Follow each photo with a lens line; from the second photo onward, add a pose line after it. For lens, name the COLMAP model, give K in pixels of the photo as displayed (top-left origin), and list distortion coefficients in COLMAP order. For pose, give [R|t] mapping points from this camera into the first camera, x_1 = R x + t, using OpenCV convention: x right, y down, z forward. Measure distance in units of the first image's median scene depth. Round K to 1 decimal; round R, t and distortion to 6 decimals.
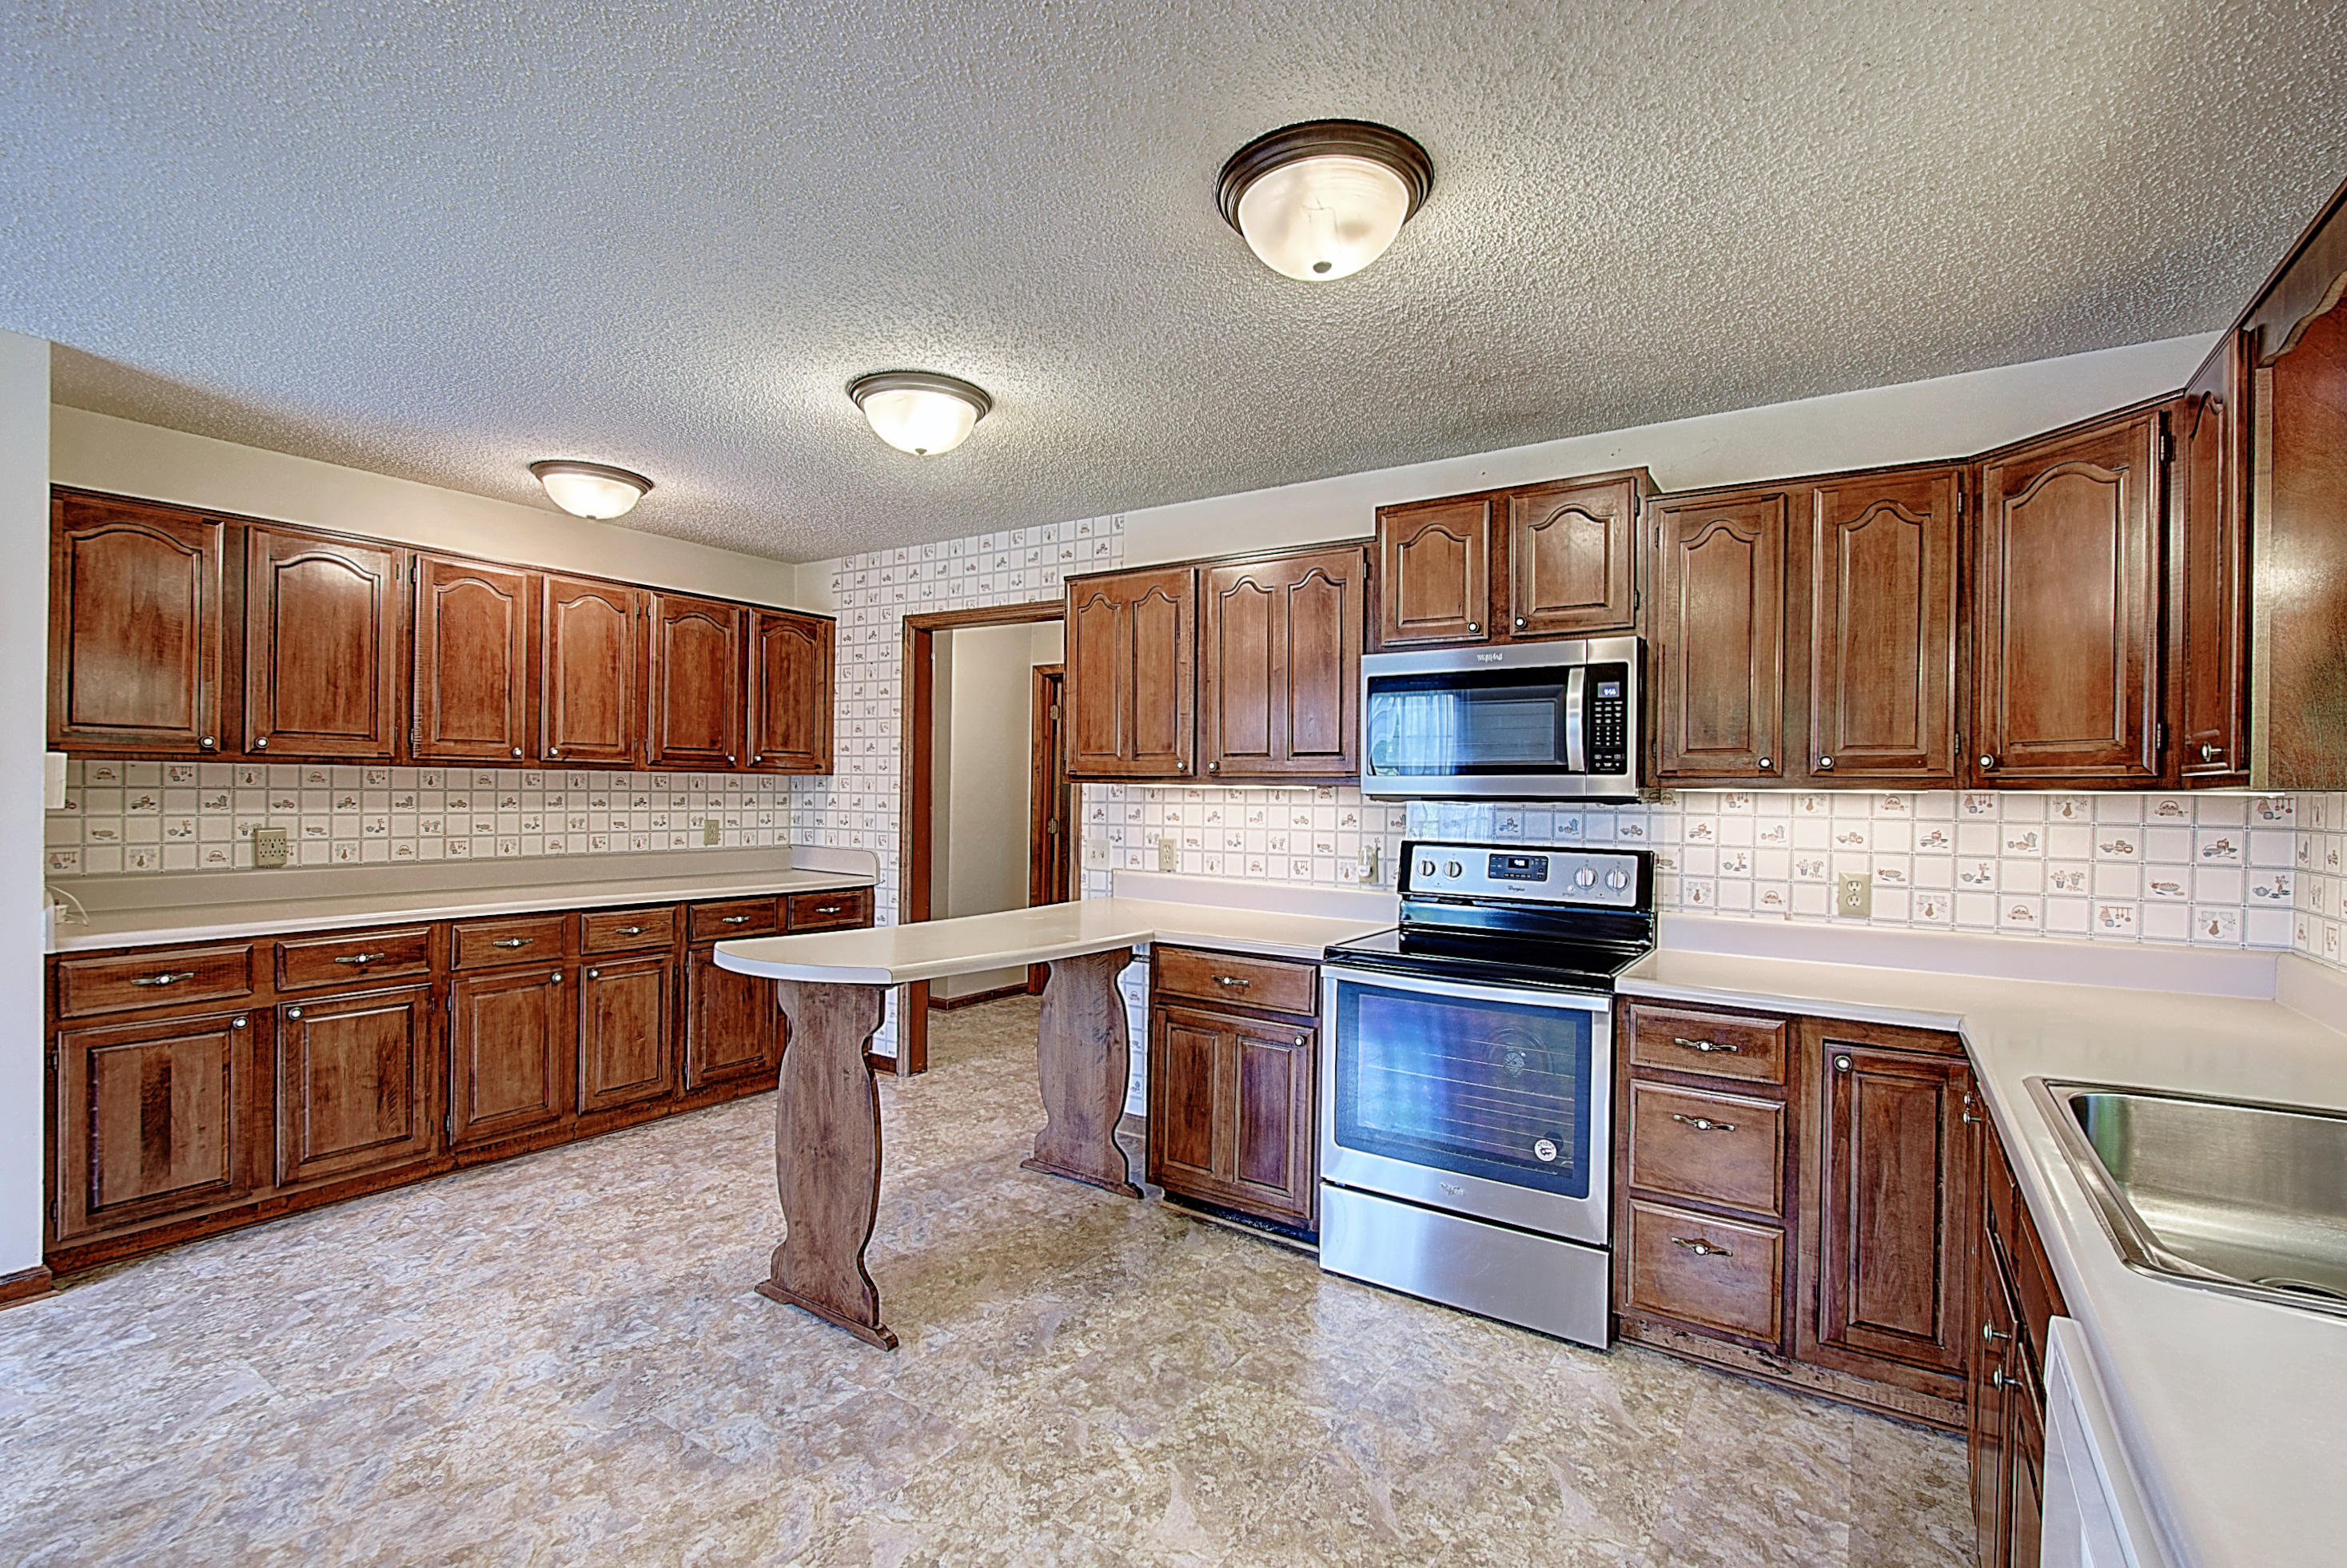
lens RADIAL K [[1055.6, 0, 1170.0], [0, 1055.6, 791.7], [0, 0, 1]] dist [-0.003053, -0.000725]
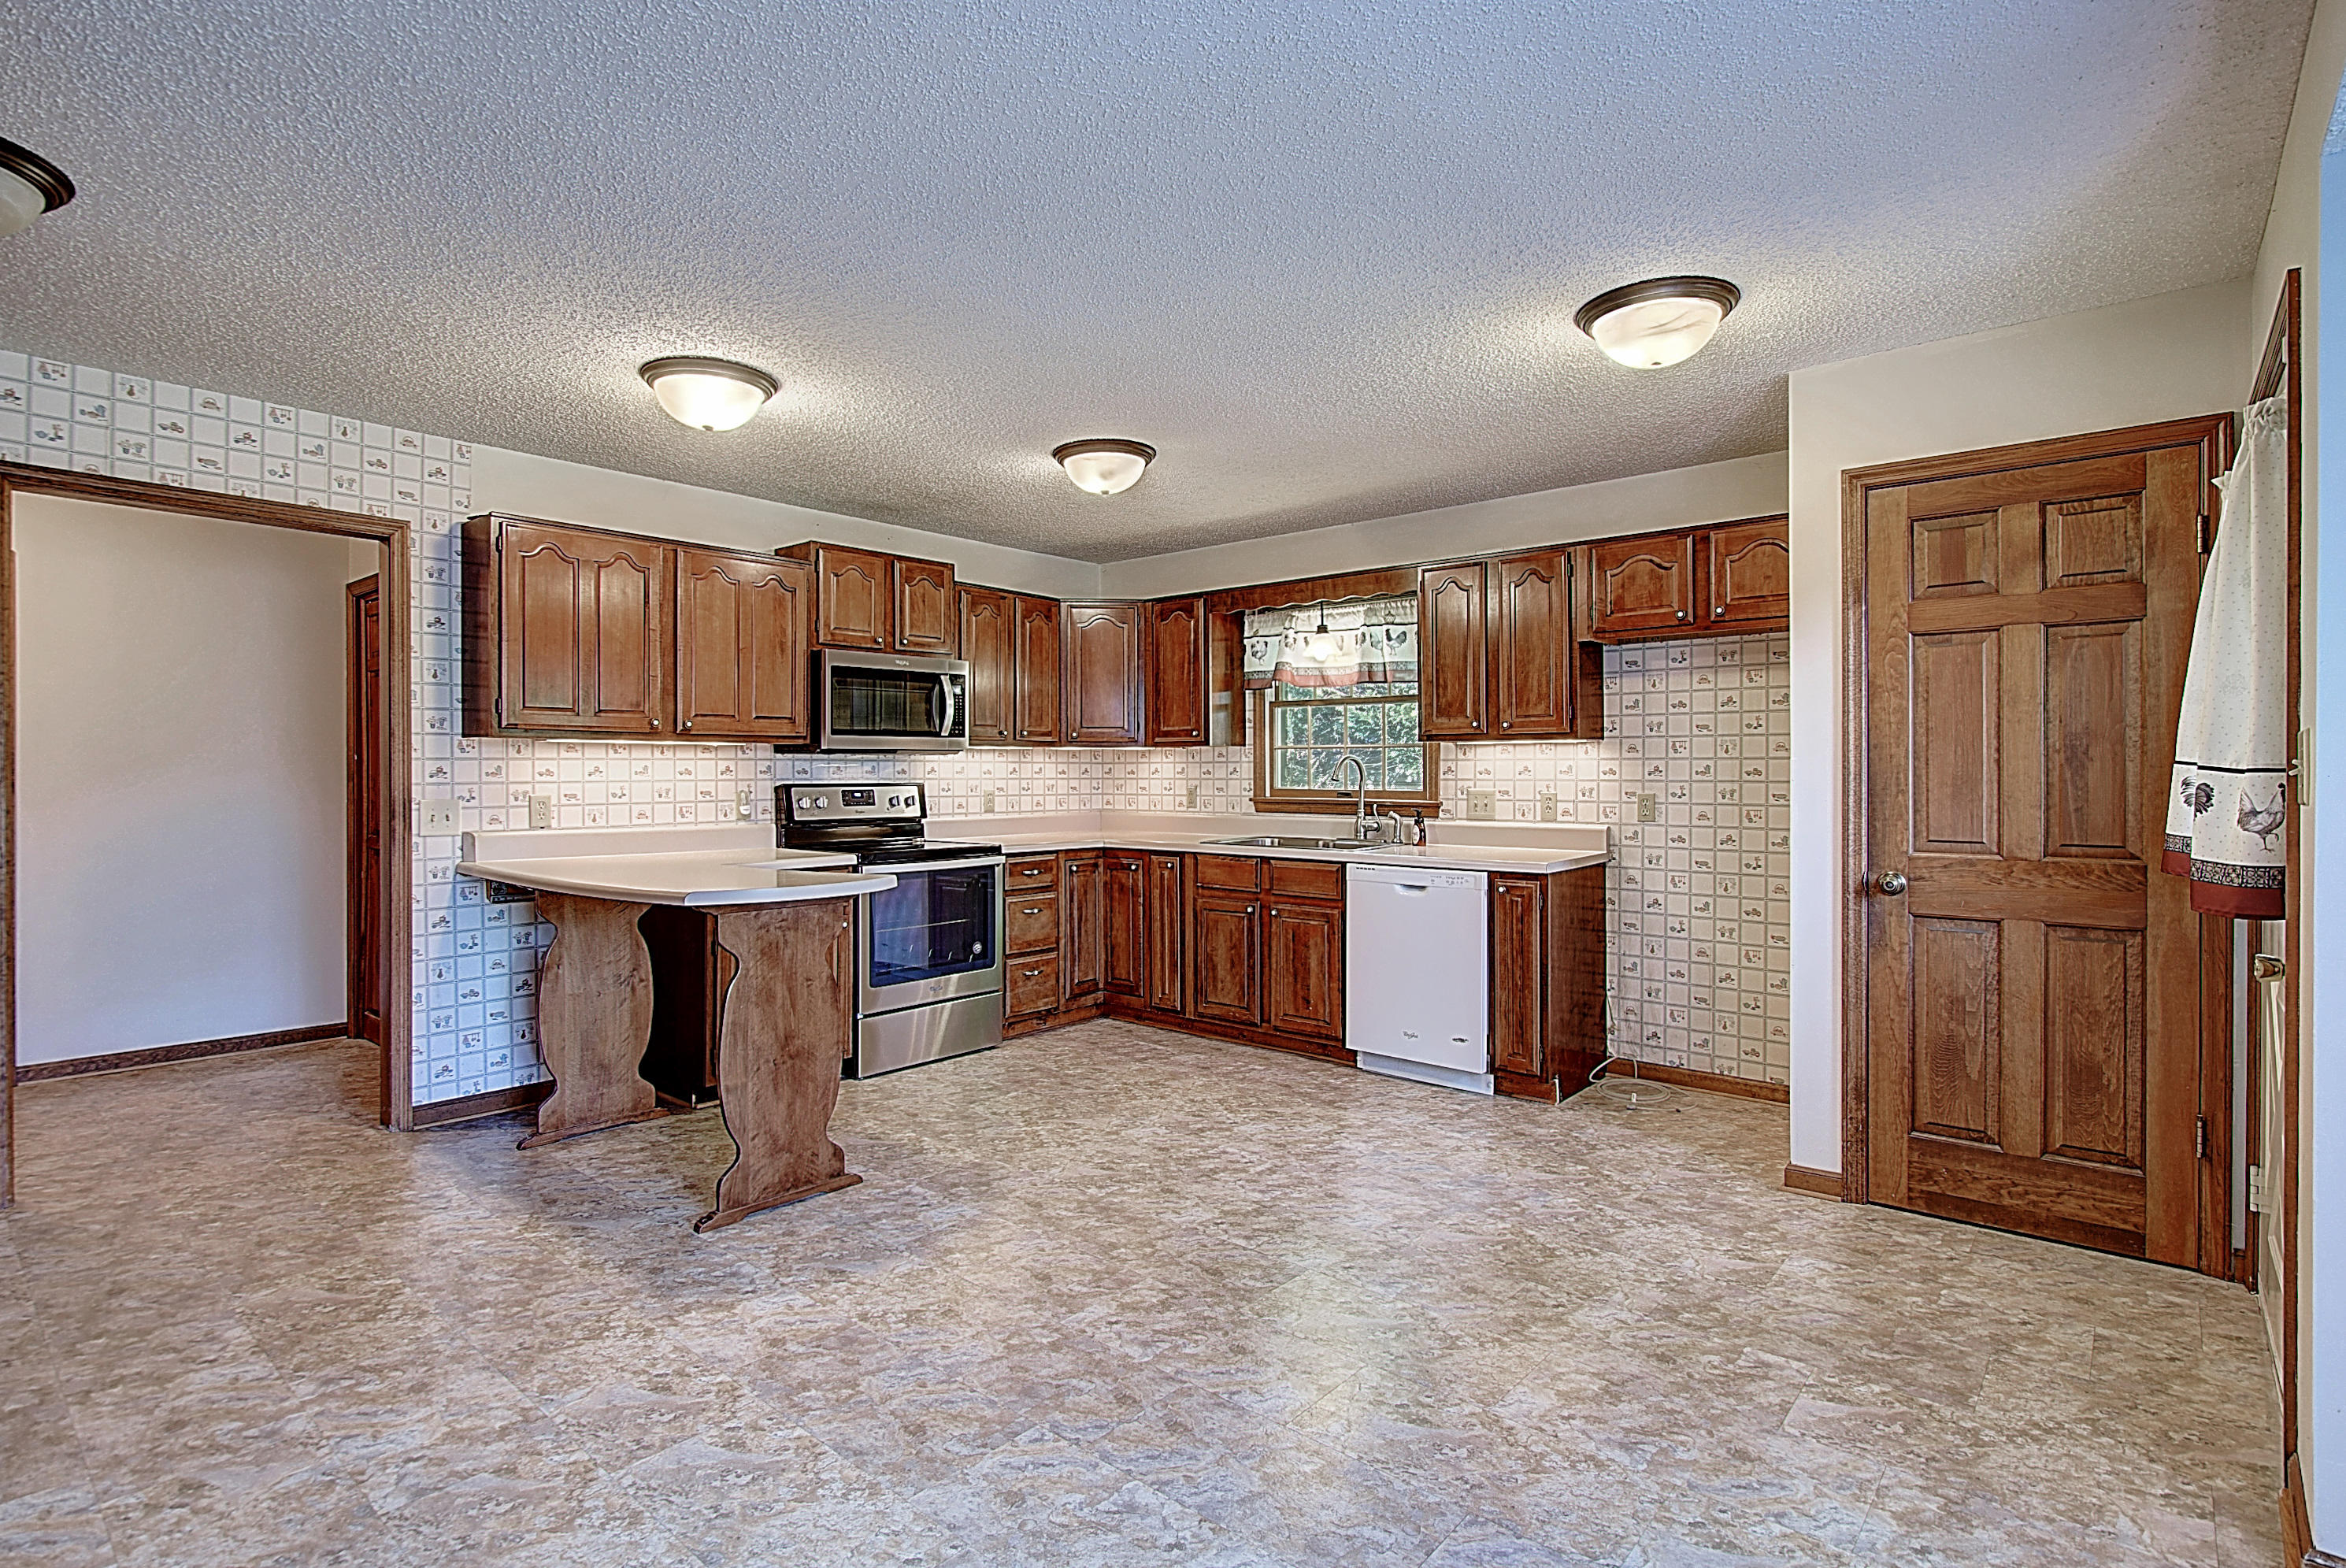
lens RADIAL K [[1139.1, 0, 1162.7], [0, 1139.1, 776.0], [0, 0, 1]] dist [-0.002954, -0.001588]
pose [[0.121131, -0.017838, 0.992476, -1.219530], [0.004785, 0.999837, 0.017386, 0.013696], [-0.992625, 0.002643, 0.121196, 0.363738]]
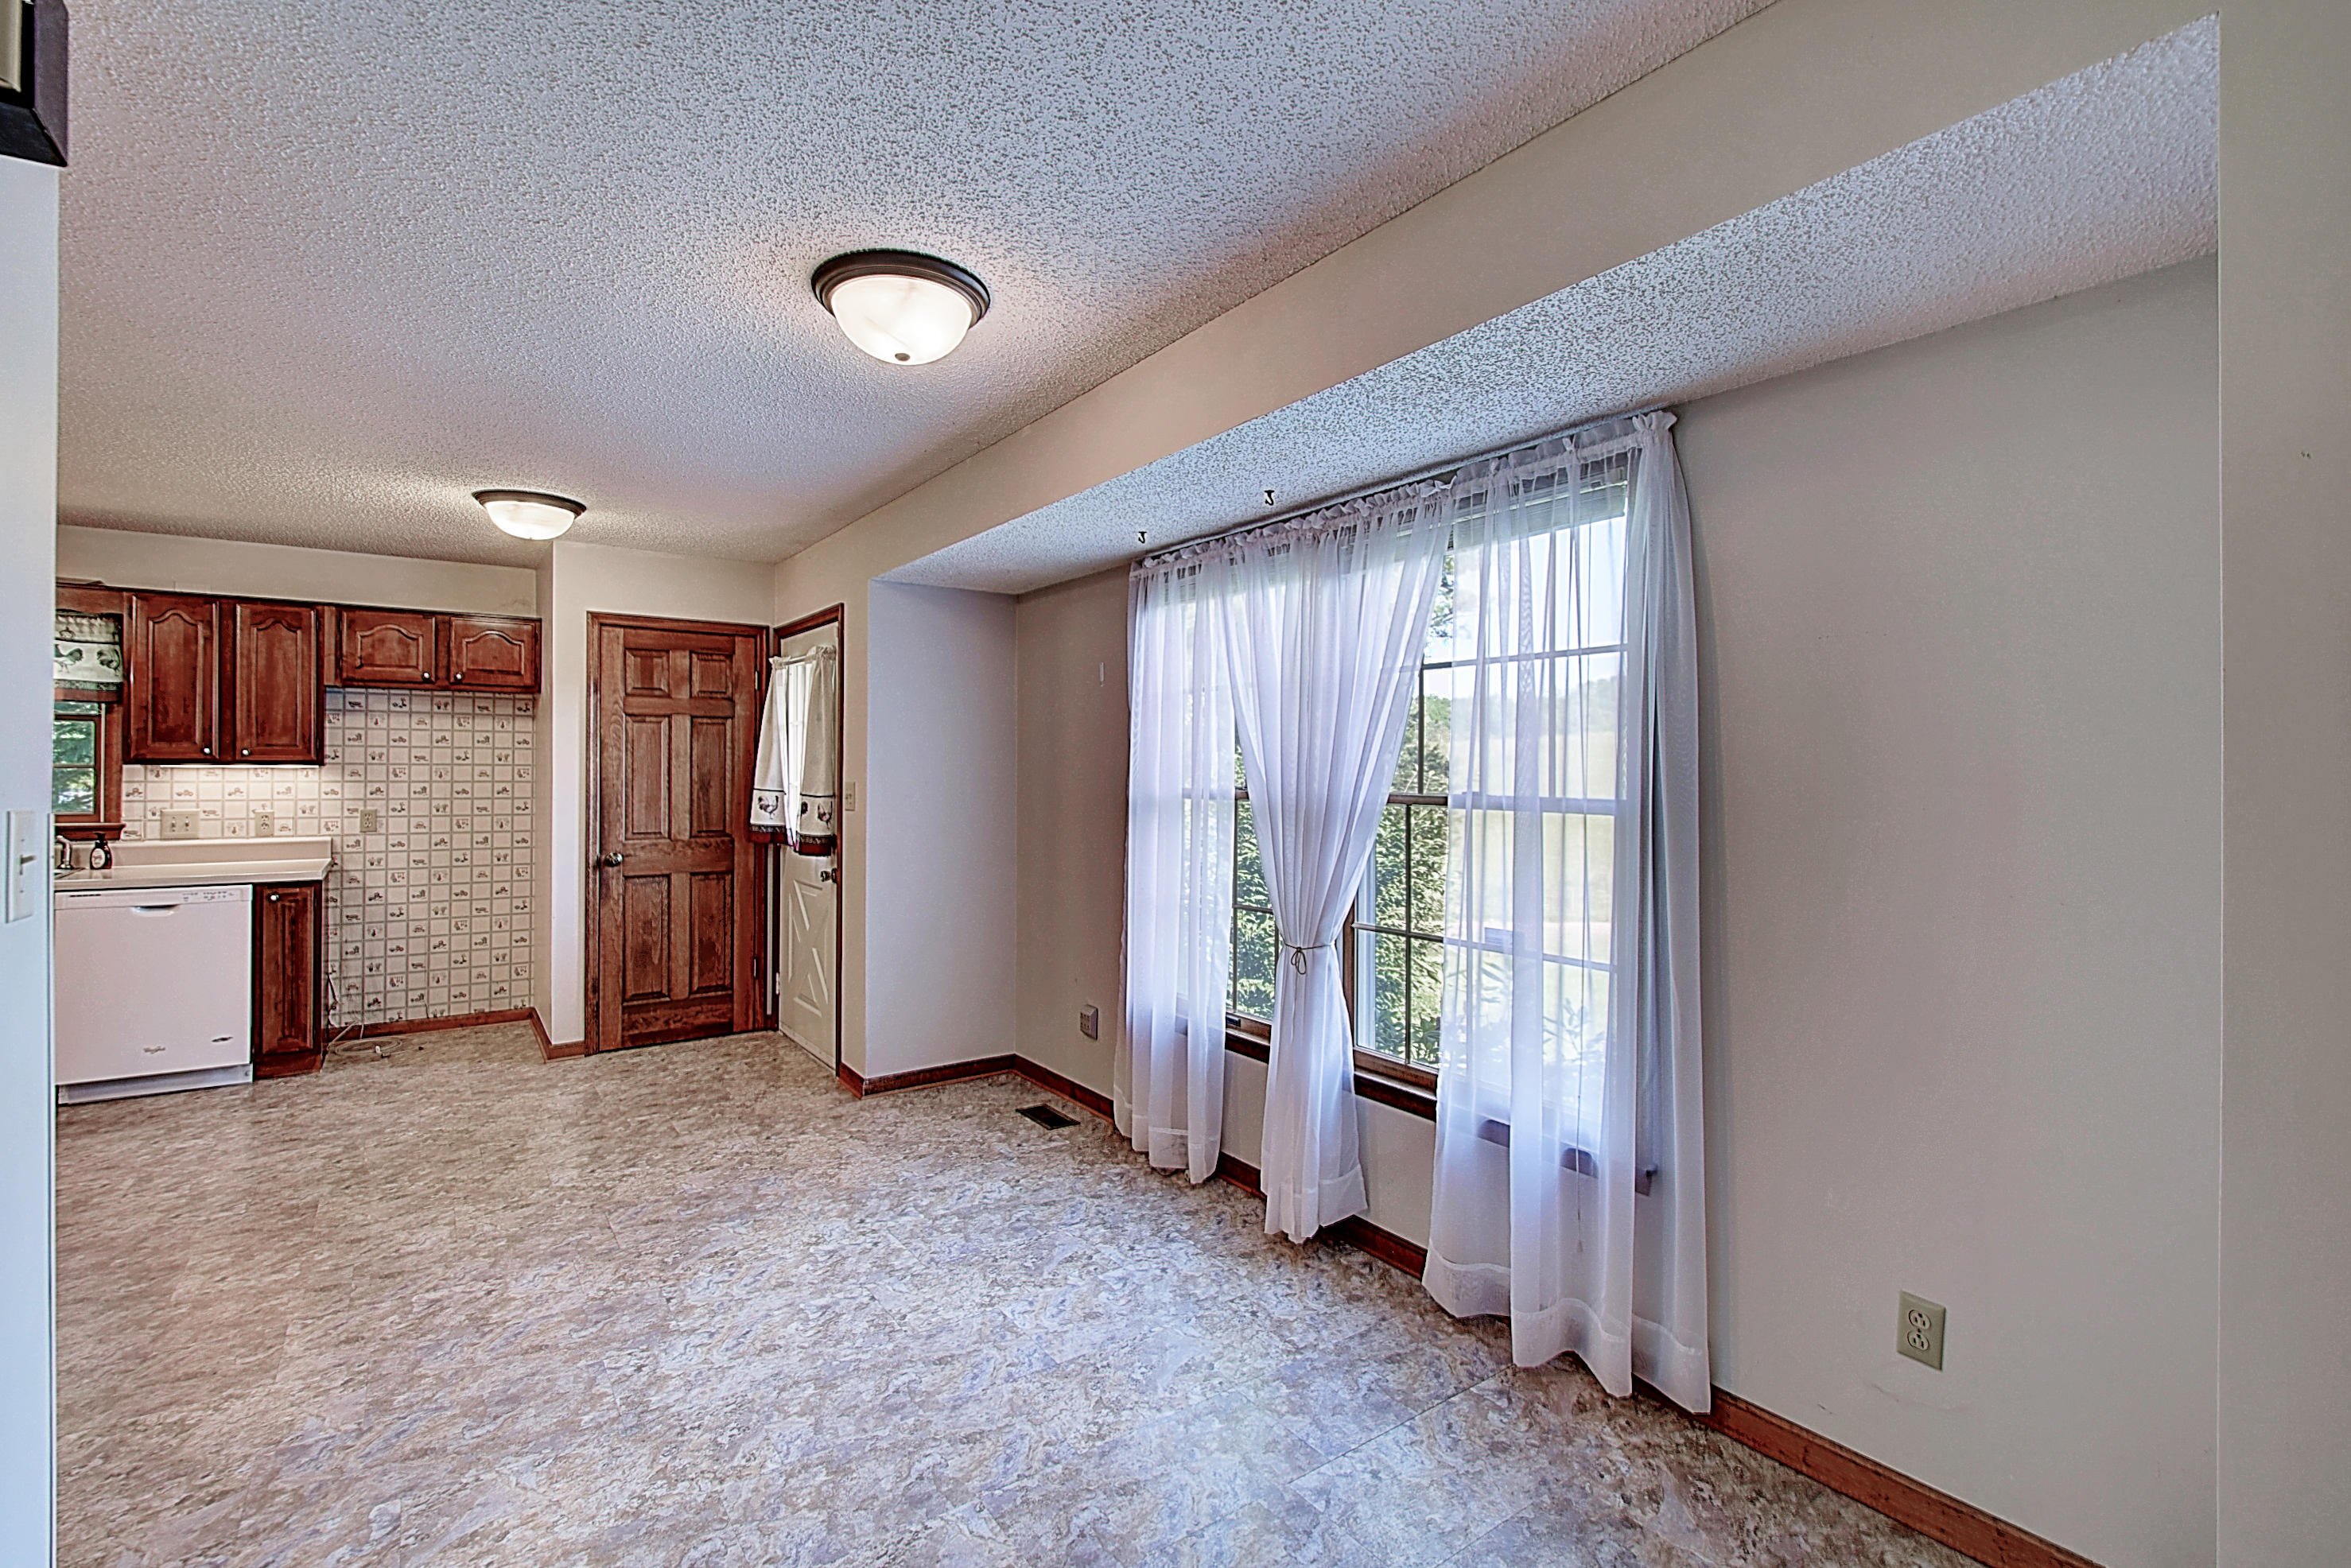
lens RADIAL K [[1047.1, 0, 1160.1], [0, 1047.1, 770.6], [0, 0, 1]] dist [0.001045, -0.006894]
pose [[-0.937329, -0.018542, 0.347952, -1.454745], [-0.017113, 0.999828, 0.007181, -0.029343], [-0.348025, 0.000776, -0.937485, 1.022380]]
